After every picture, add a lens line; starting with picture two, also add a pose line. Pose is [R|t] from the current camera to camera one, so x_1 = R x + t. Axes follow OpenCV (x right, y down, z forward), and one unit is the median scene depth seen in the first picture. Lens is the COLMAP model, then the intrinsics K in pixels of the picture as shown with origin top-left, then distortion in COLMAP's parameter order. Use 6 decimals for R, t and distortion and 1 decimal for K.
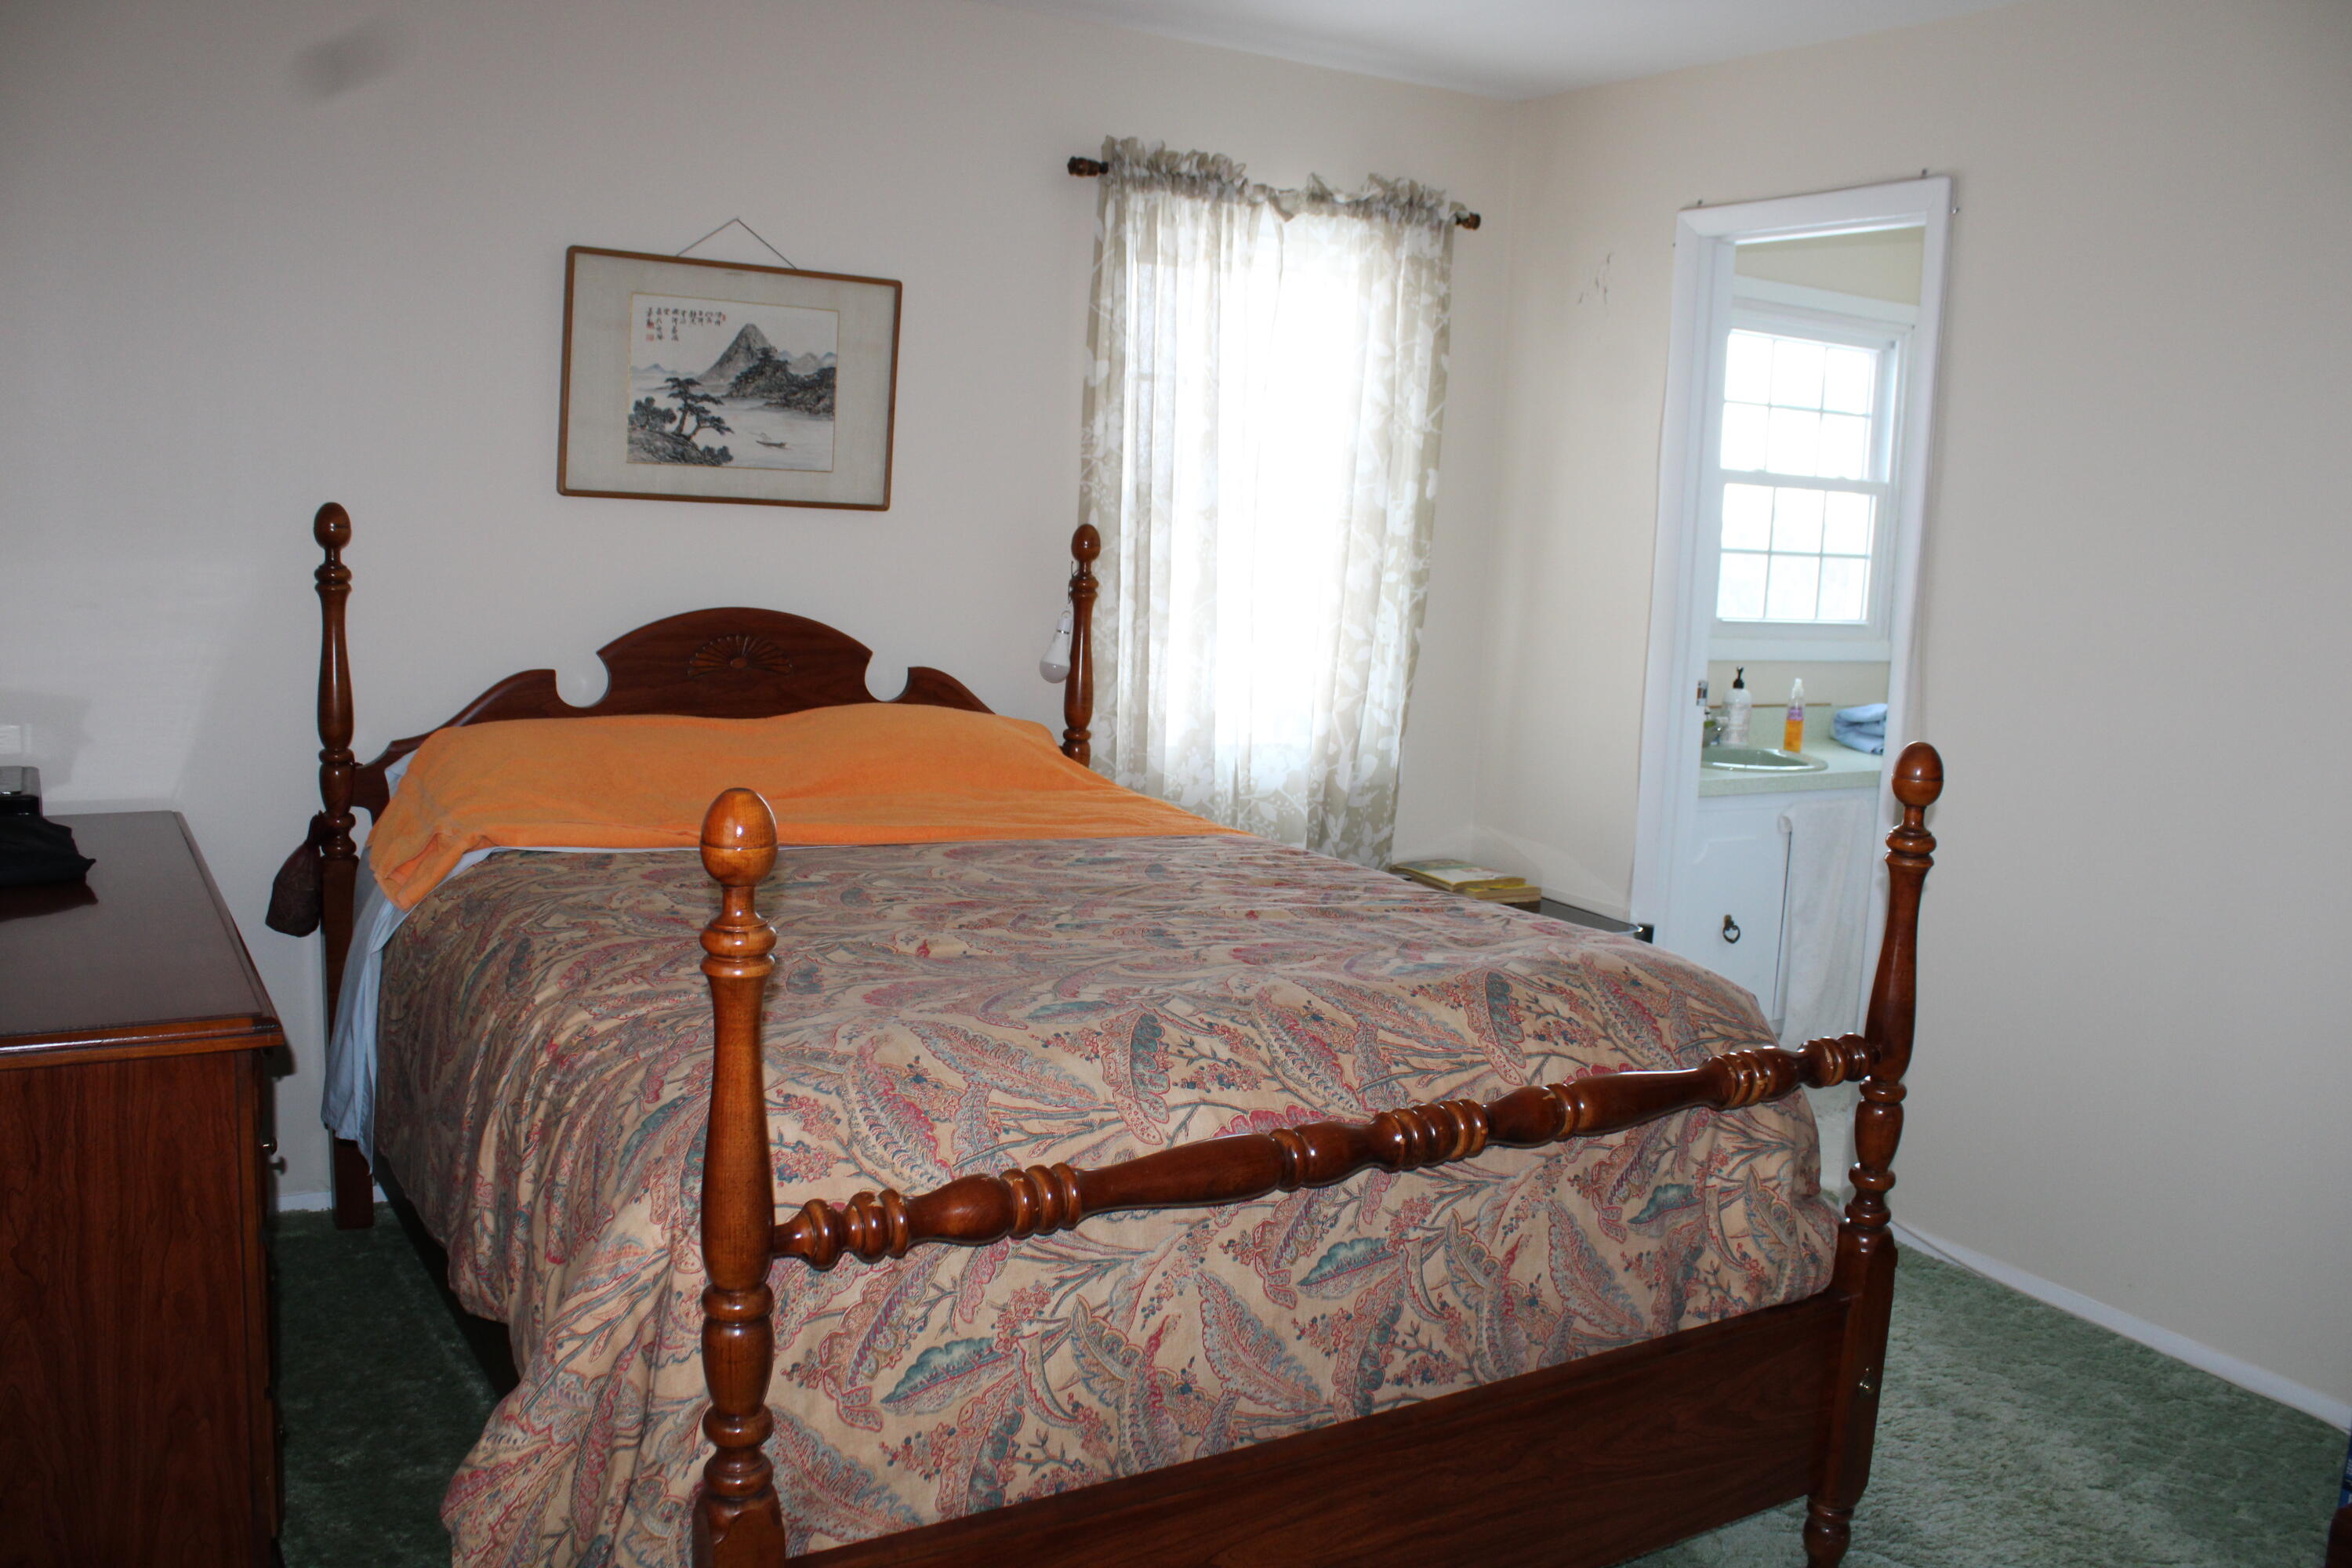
lens RADIAL K [[1946.6, 0, 1184.2], [0, 1946.6, 795.4], [0, 0, 1]] dist [-0.177422, 0.153718]
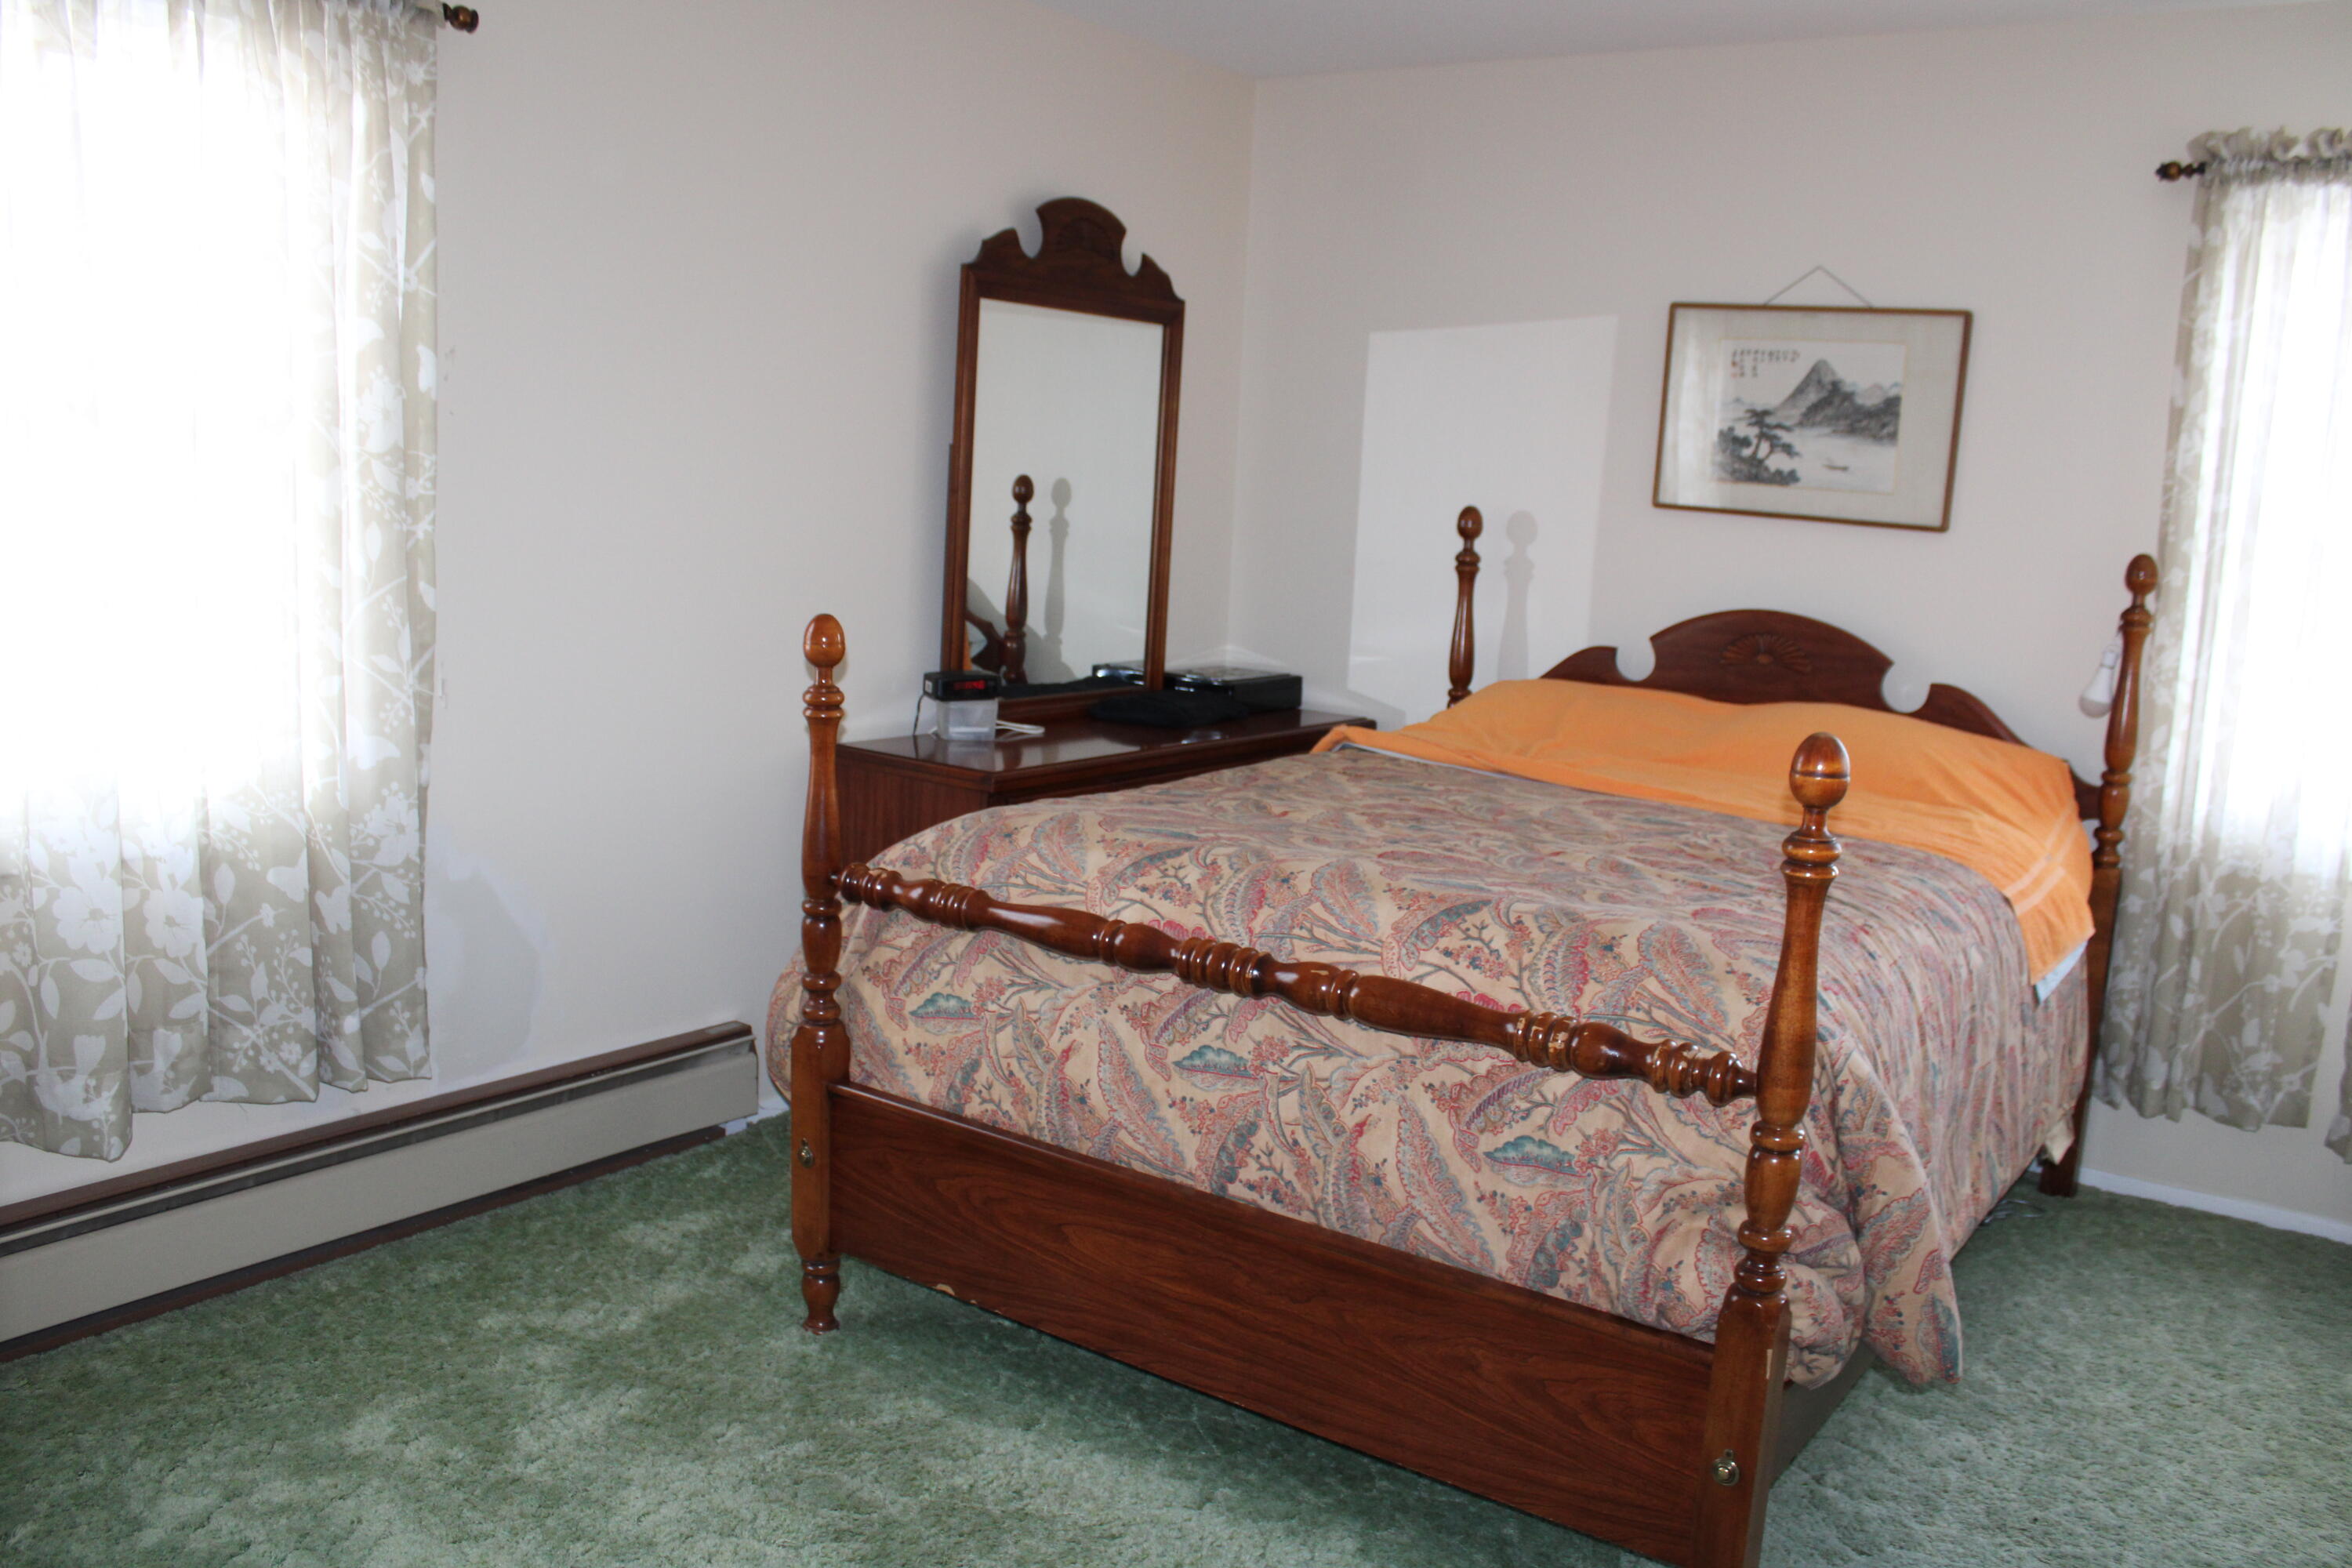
lens RADIAL K [[1946.6, 0, 1184.2], [0, 1946.6, 795.4], [0, 0, 1]] dist [-0.177422, 0.153718]
pose [[0.386905, 0.125981, -0.913473, 0.697482], [-0.170030, 0.983384, 0.063606, -0.003955], [0.906308, 0.130708, 0.401897, 0.260996]]
